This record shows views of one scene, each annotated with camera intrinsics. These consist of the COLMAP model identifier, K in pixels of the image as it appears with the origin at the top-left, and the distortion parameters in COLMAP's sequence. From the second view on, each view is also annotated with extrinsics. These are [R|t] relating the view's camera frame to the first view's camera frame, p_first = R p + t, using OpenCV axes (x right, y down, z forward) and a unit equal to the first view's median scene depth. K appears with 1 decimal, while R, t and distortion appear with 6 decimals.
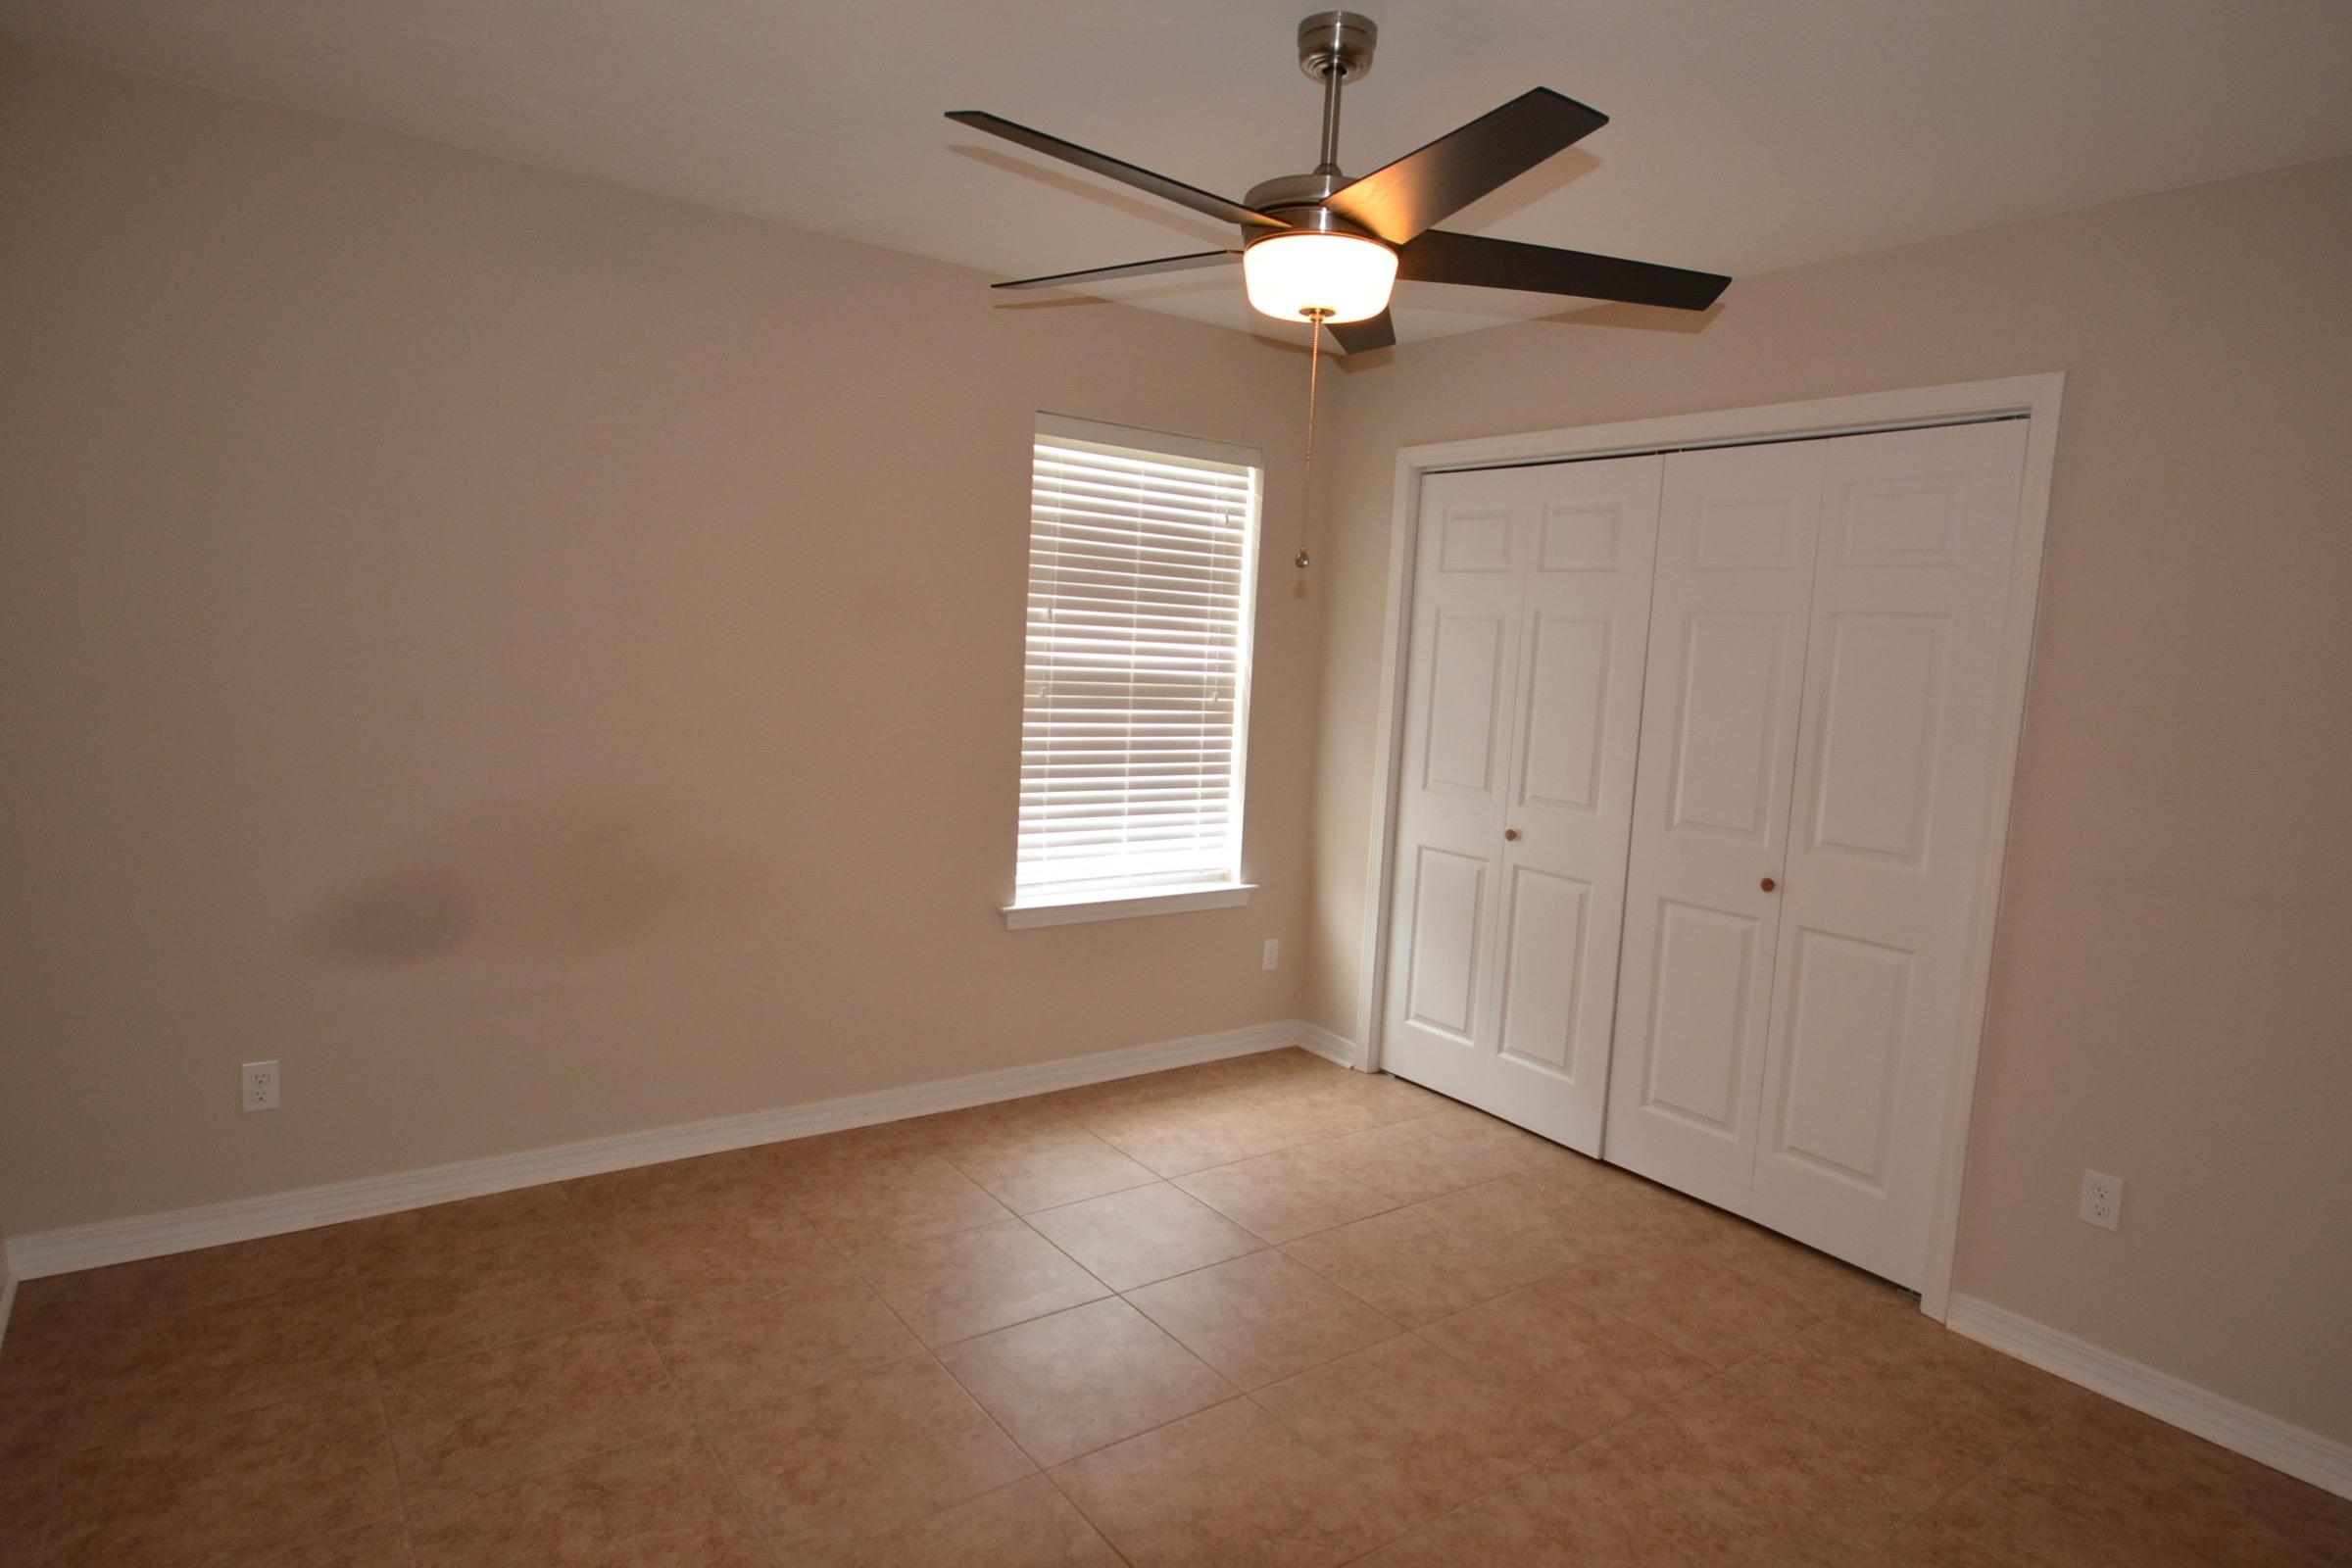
lens RADIAL K [[1301.2, 0, 1194.1], [0, 1301.2, 784.0], [0, 0, 1]] dist [-0.003615, 0.000450]
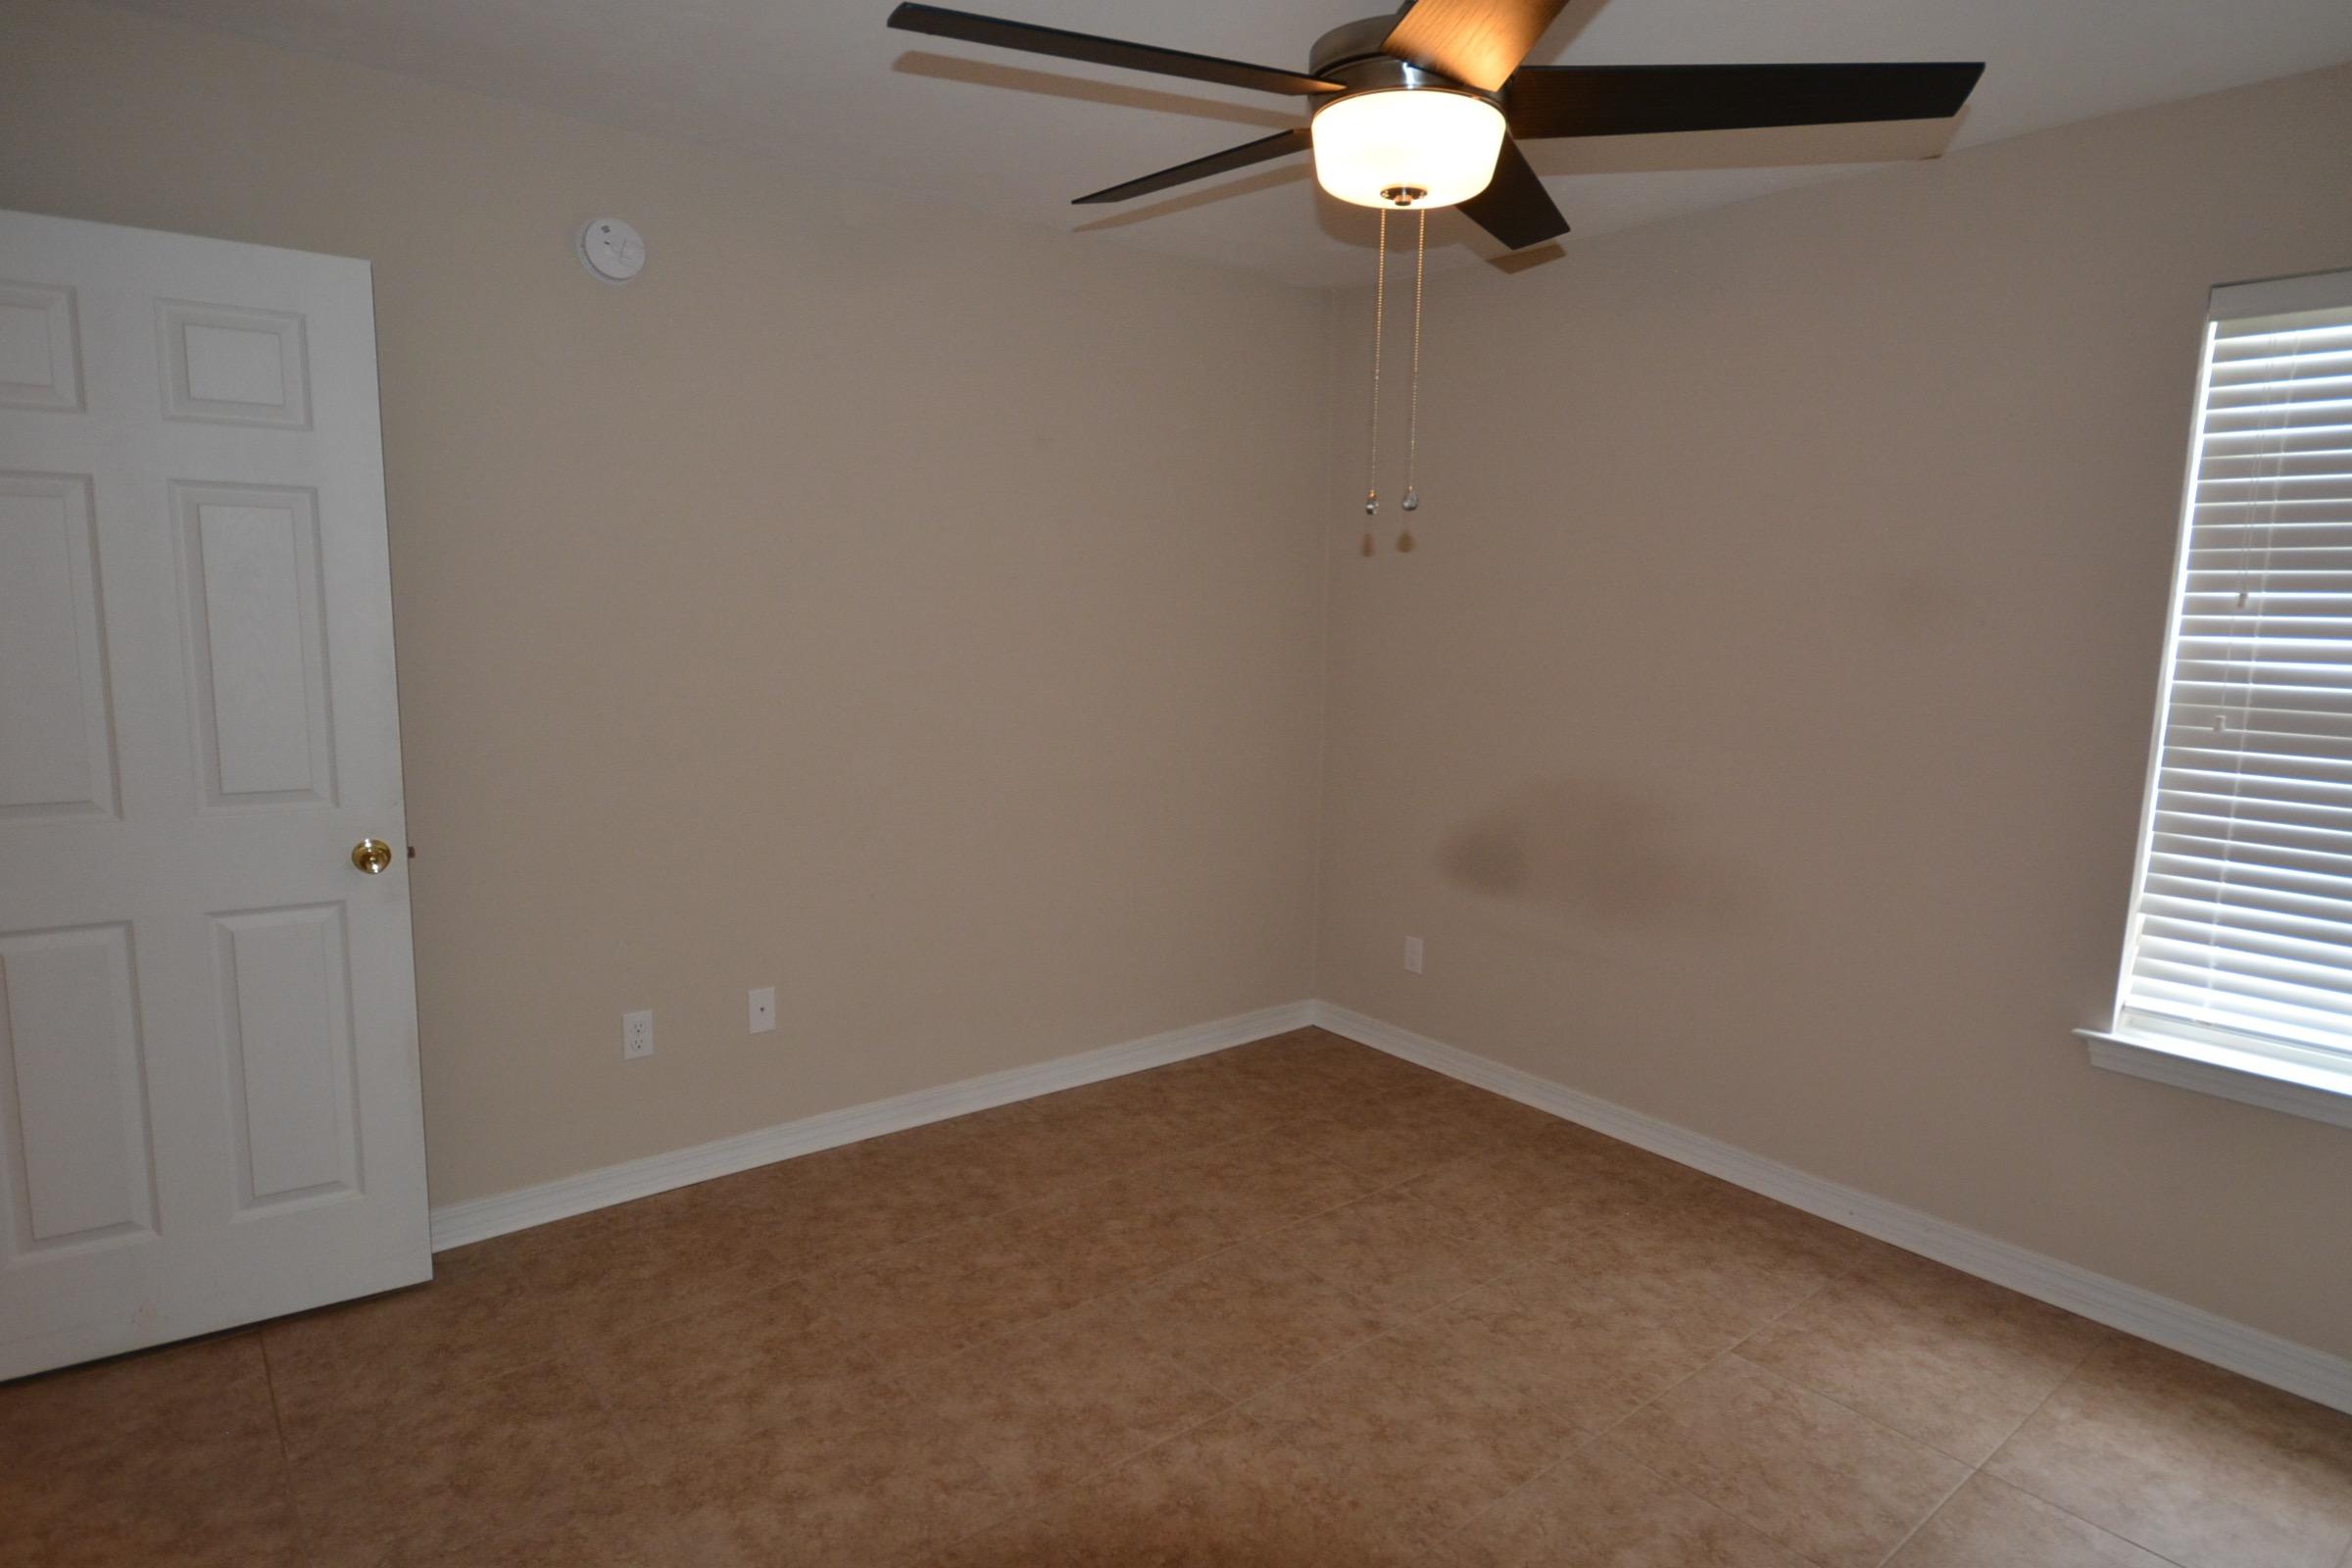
lens RADIAL K [[1301.2, 0, 1194.1], [0, 1301.2, 784.0], [0, 0, 1]] dist [-0.003615, 0.000450]
pose [[0.048935, 0.085030, -0.995176, 0.682139], [-0.130521, 0.988370, 0.078031, -0.034887], [0.990237, 0.126073, 0.059464, 0.646220]]
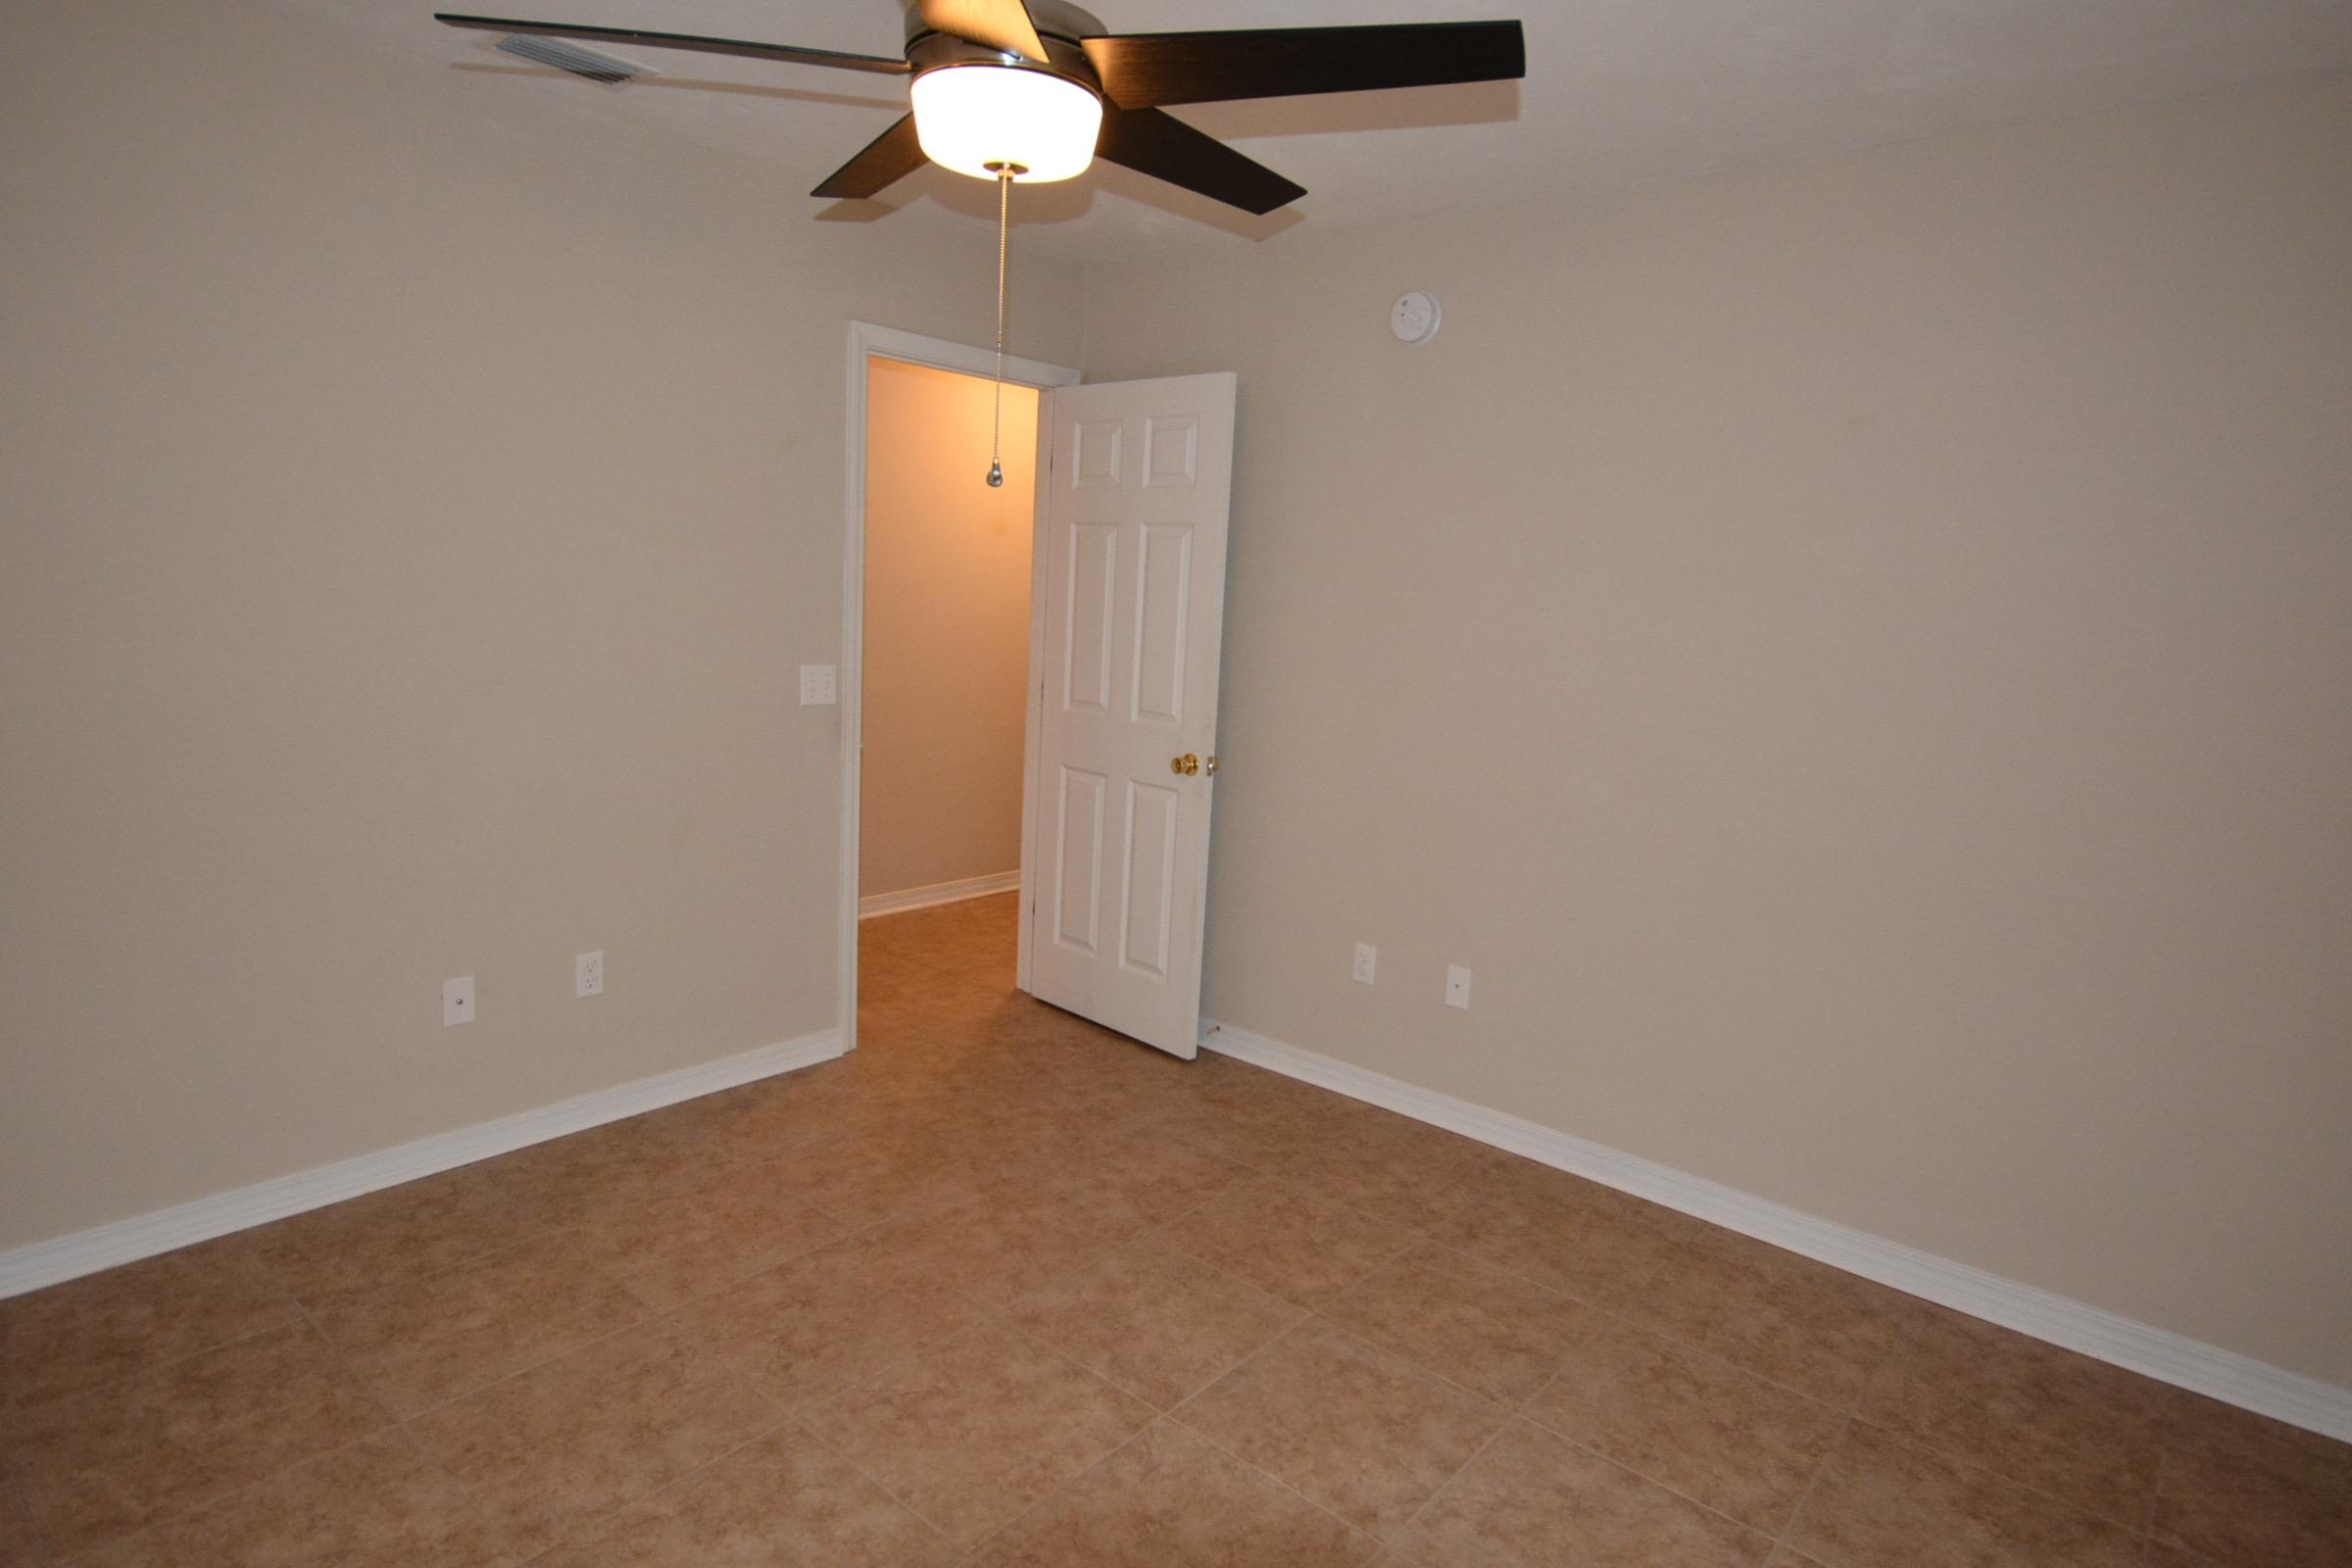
lens RADIAL K [[1309.4, 0, 1184.0], [0, 1309.4, 776.5], [0, 0, 1]] dist [0.005633, 0.001720]
pose [[-0.967592, -0.072665, -0.241837, 0.118534], [-0.132079, 0.961888, 0.239428, -0.153788], [0.215222, 0.263610, -0.940313, 1.415046]]
